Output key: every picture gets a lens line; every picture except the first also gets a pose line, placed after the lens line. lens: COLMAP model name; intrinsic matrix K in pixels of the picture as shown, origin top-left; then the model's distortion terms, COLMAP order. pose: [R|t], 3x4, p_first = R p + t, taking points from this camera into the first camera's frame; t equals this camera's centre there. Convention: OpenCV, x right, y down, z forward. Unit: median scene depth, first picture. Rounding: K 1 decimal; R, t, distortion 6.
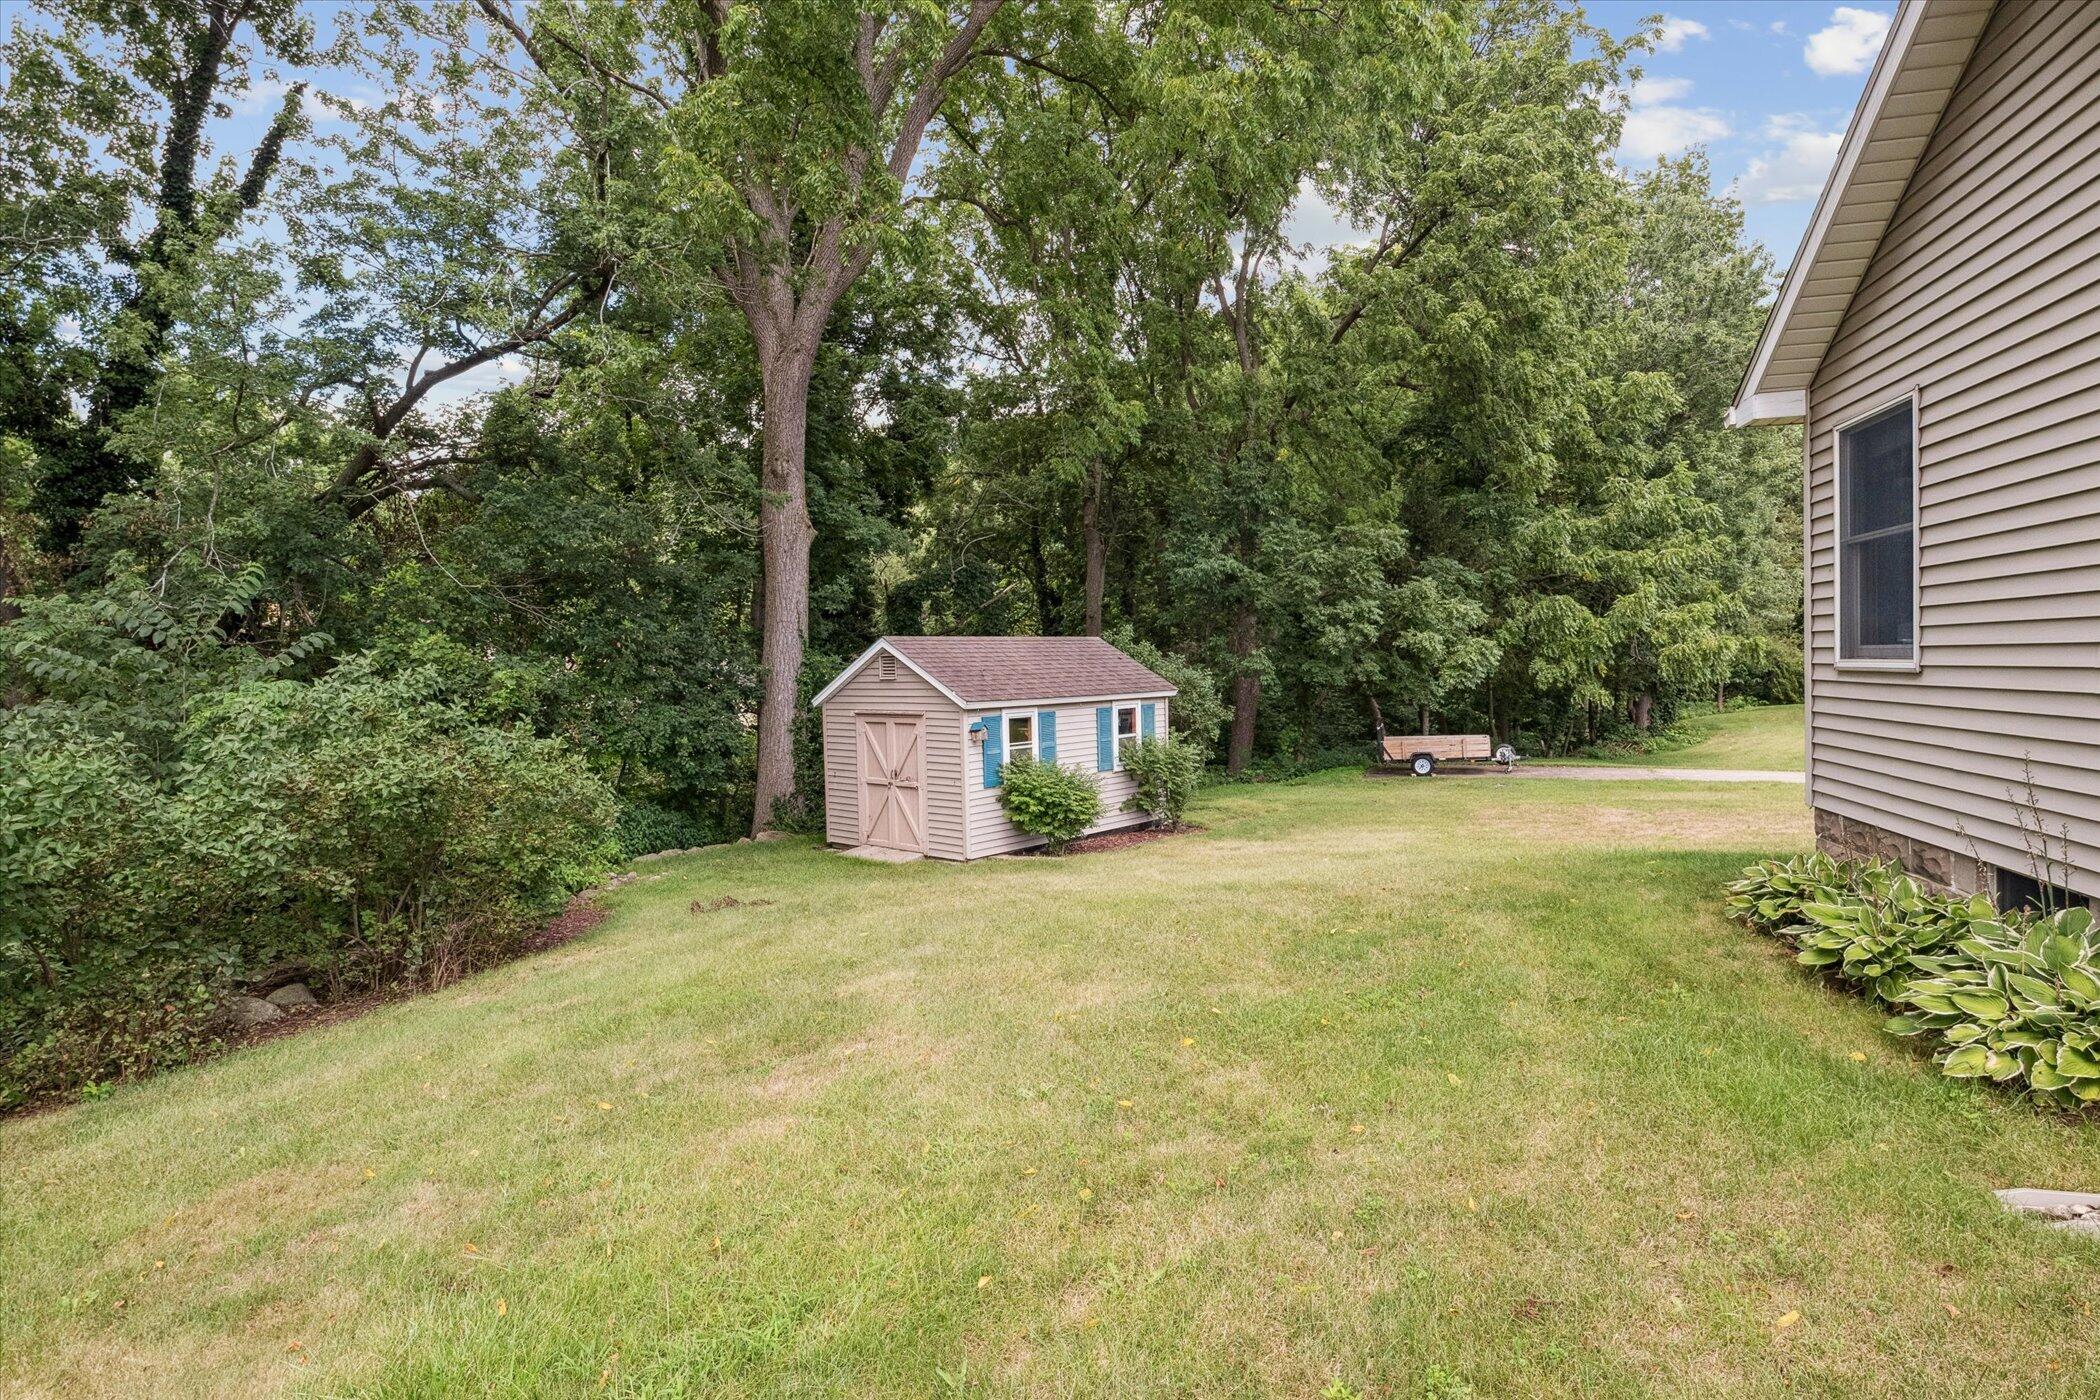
lens RADIAL K [[1077.4, 0, 1048.9], [0, 1077.4, 667.9], [0, 0, 1]] dist [-0.023687, -0.000039]
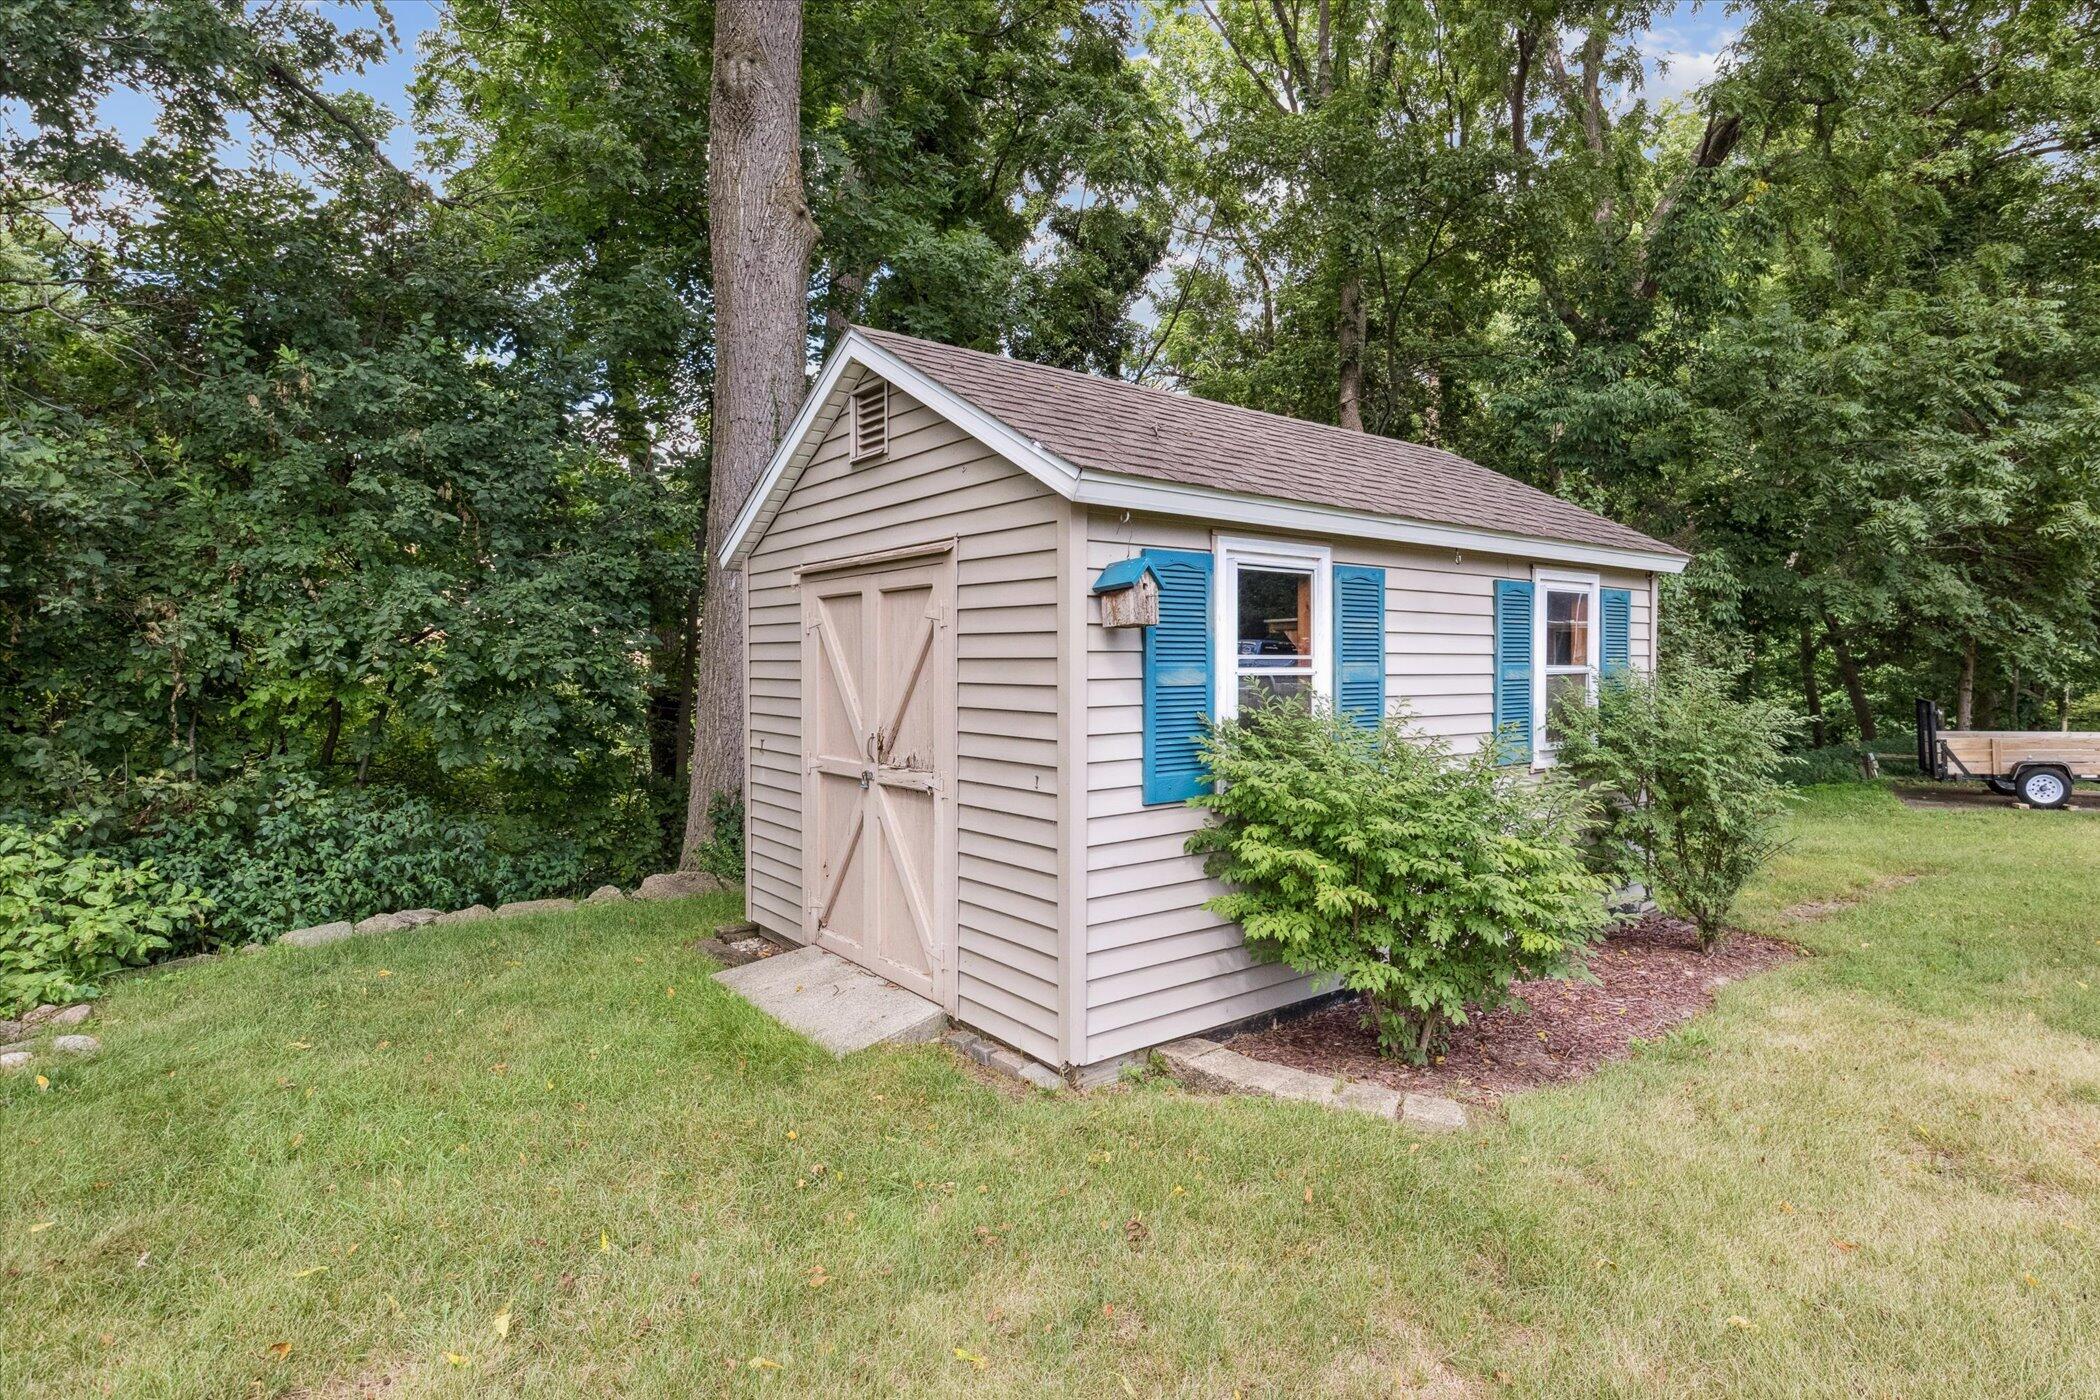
lens RADIAL K [[1077.4, 0, 1048.9], [0, 1077.4, 667.9], [0, 0, 1]] dist [-0.023687, -0.000039]
pose [[0.980754, 0.023461, -0.193833, -0.029516], [-0.023503, 0.999722, 0.002081, 0.072576], [0.193828, 0.002515, 0.981032, 0.687324]]
